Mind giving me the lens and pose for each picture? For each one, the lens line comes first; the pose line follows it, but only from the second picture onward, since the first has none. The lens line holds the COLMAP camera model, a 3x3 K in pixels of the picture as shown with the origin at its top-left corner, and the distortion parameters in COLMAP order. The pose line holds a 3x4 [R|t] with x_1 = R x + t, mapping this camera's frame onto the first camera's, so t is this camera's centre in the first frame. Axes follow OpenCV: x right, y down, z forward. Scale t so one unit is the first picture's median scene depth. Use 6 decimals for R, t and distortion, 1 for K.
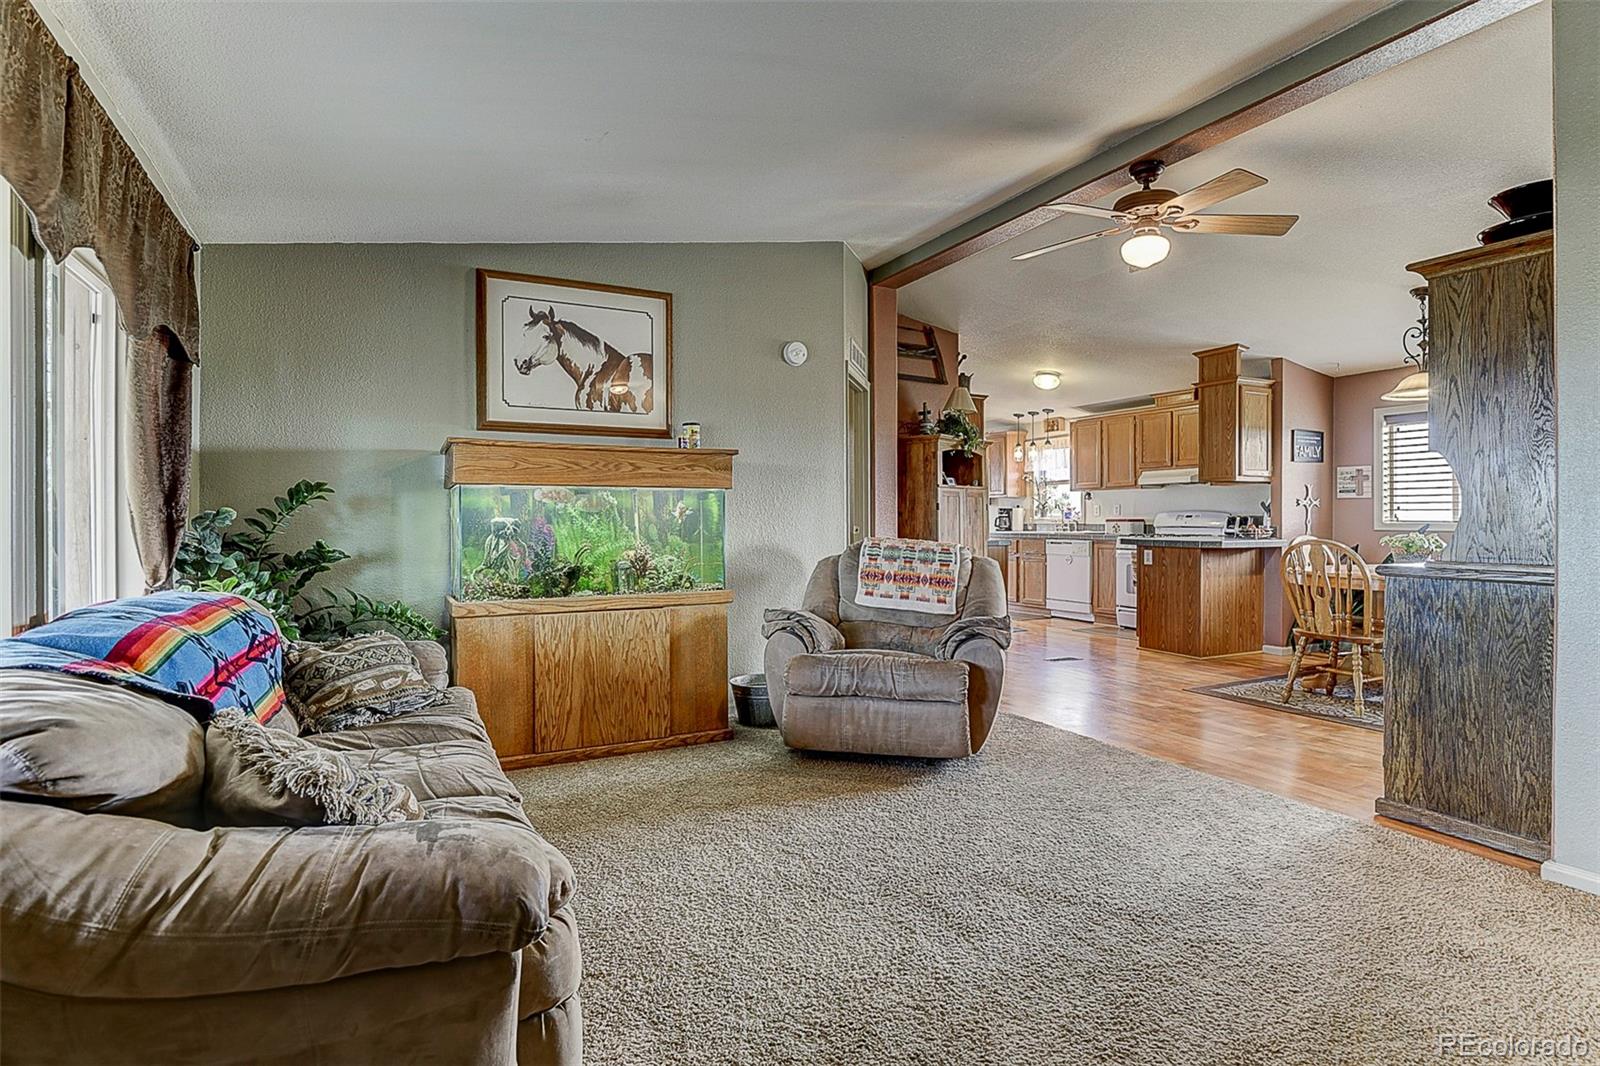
lens RADIAL K [[786.1, 0, 802.5], [0, 786.1, 517.0], [0, 0, 1]] dist [0.001197, -0.002623]
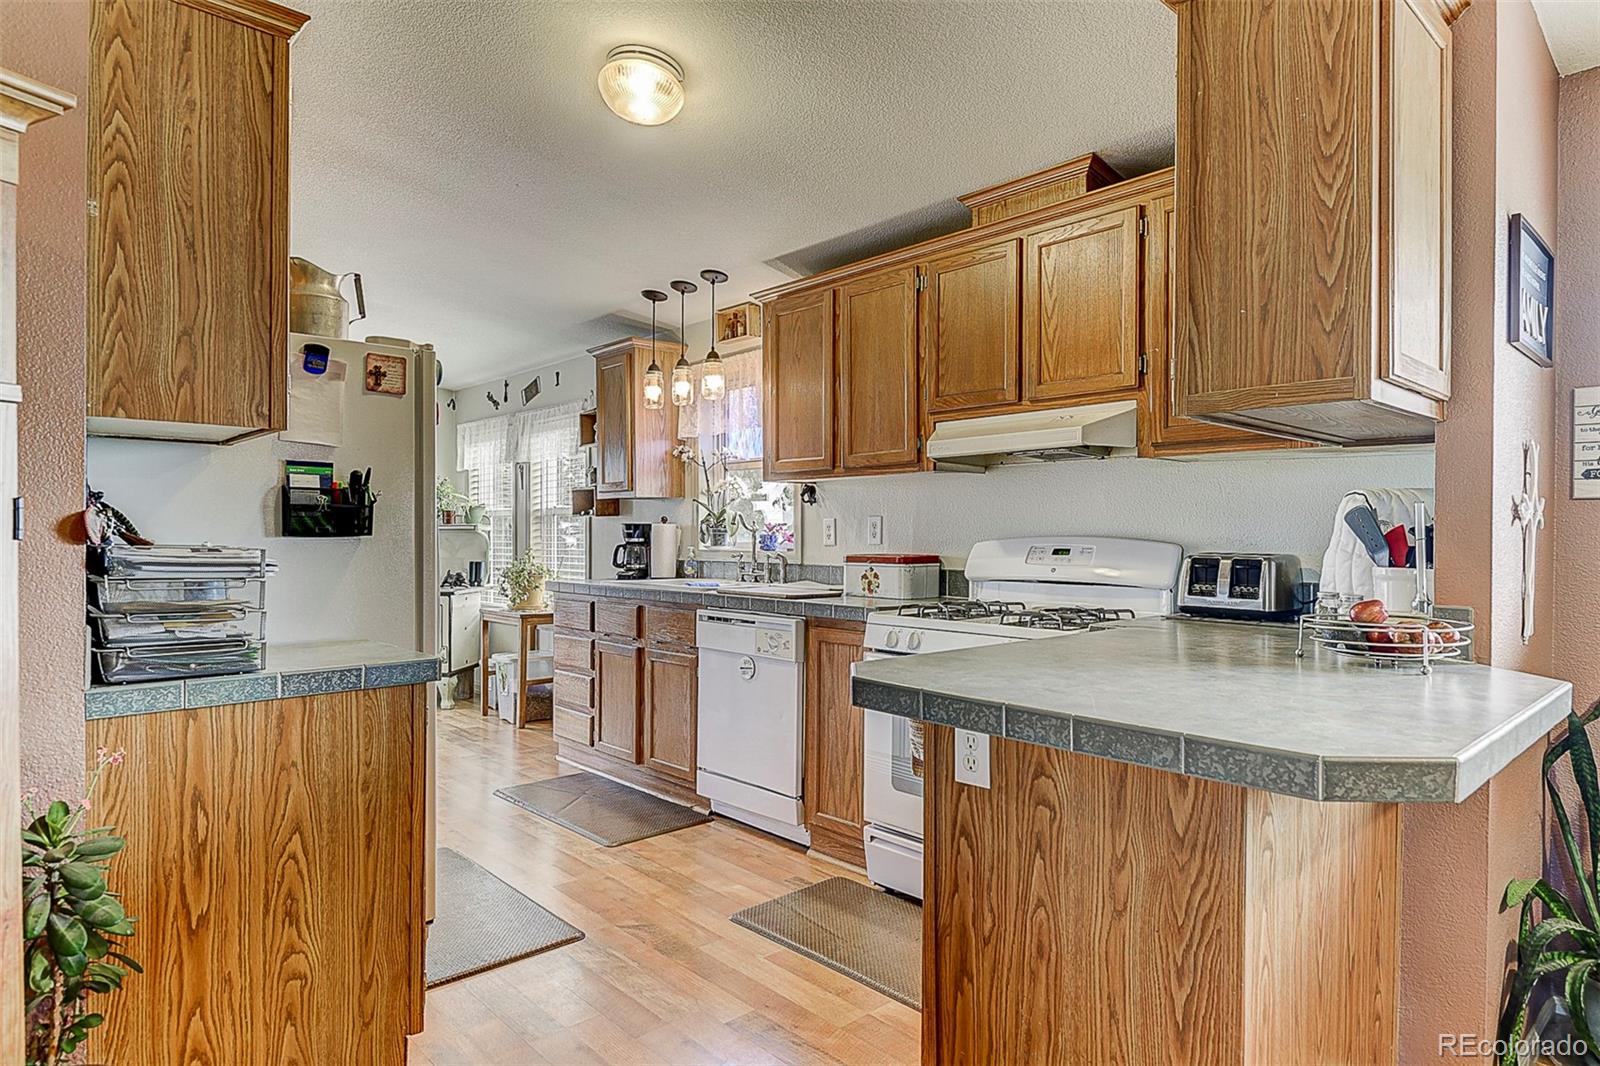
lens RADIAL K [[920.1, 0, 842.5], [0, 920.1, 539.1], [0, 0, 1]] dist [-0.001257, 0.000172]
pose [[0.949665, 0.001532, 0.313265, 0.450246], [-0.003824, 0.999970, 0.006702, -0.014566], [-0.313245, -0.007563, 0.949642, 1.066163]]
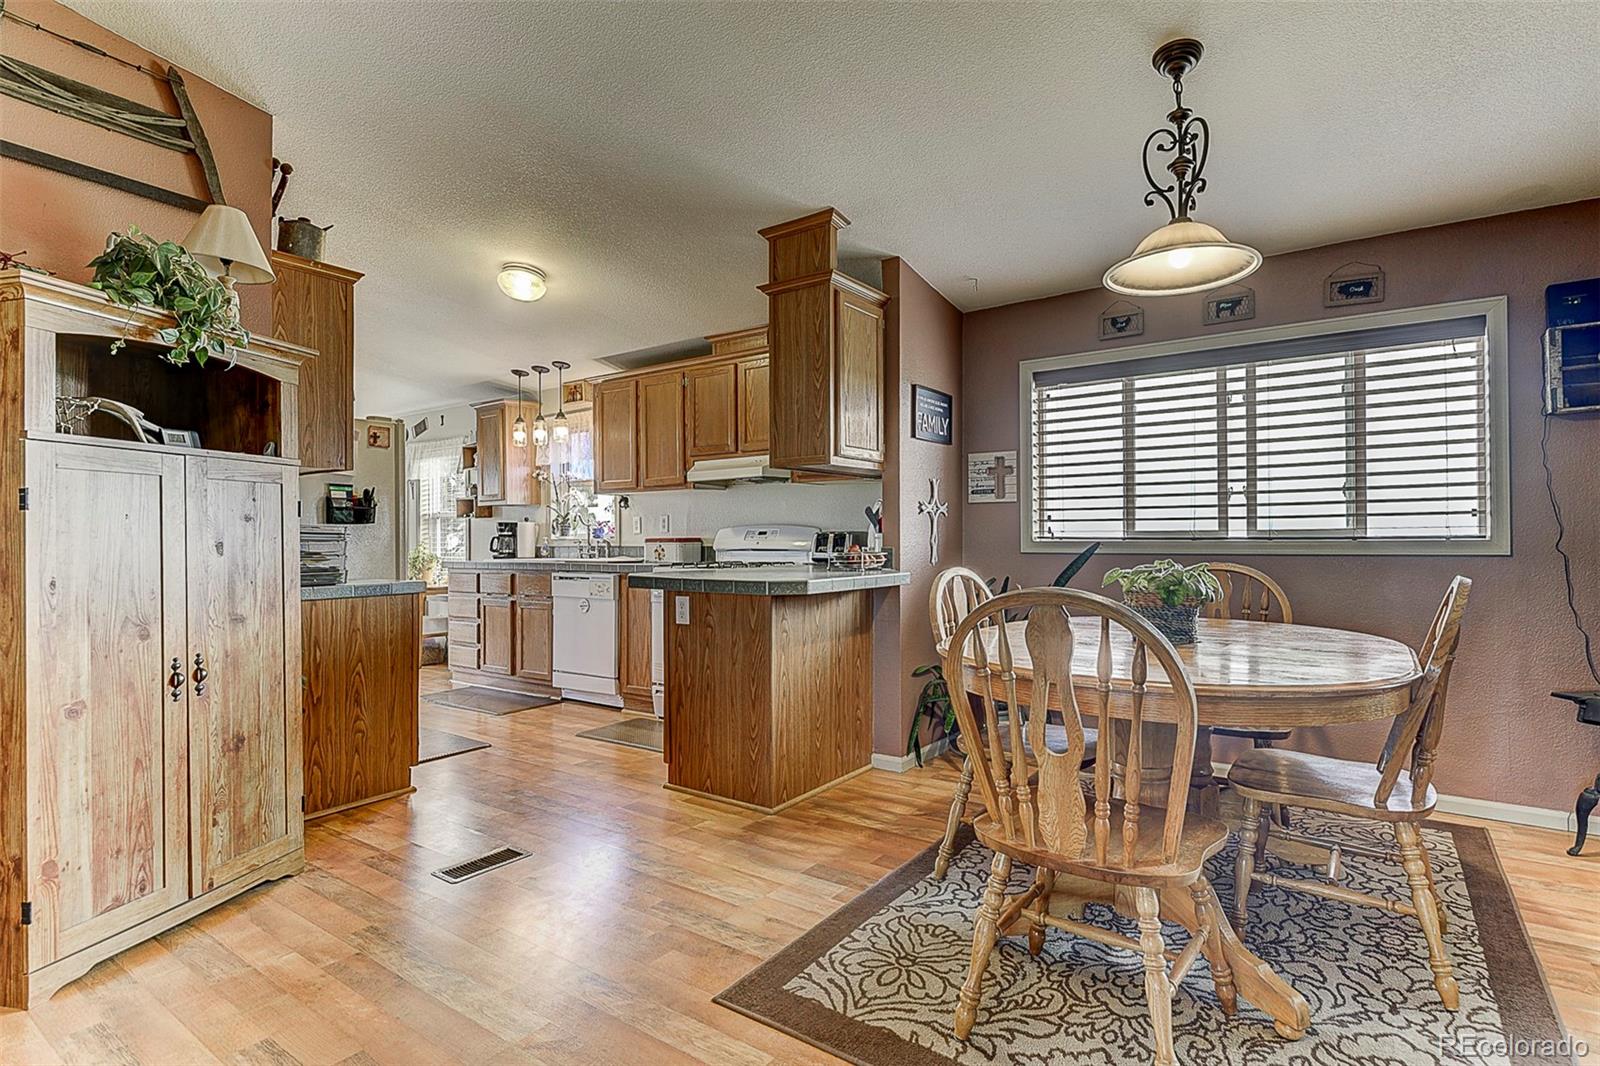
lens RADIAL K [[786.1, 0, 828.6], [0, 786.1, 537.4], [0, 0, 1]] dist [0.001197, -0.002623]
pose [[0.870568, -0.004439, 0.492028, 0.372381], [0.004906, 0.999988, 0.000341, 0.004273], [-0.492023, 0.002118, 0.870580, 0.695308]]
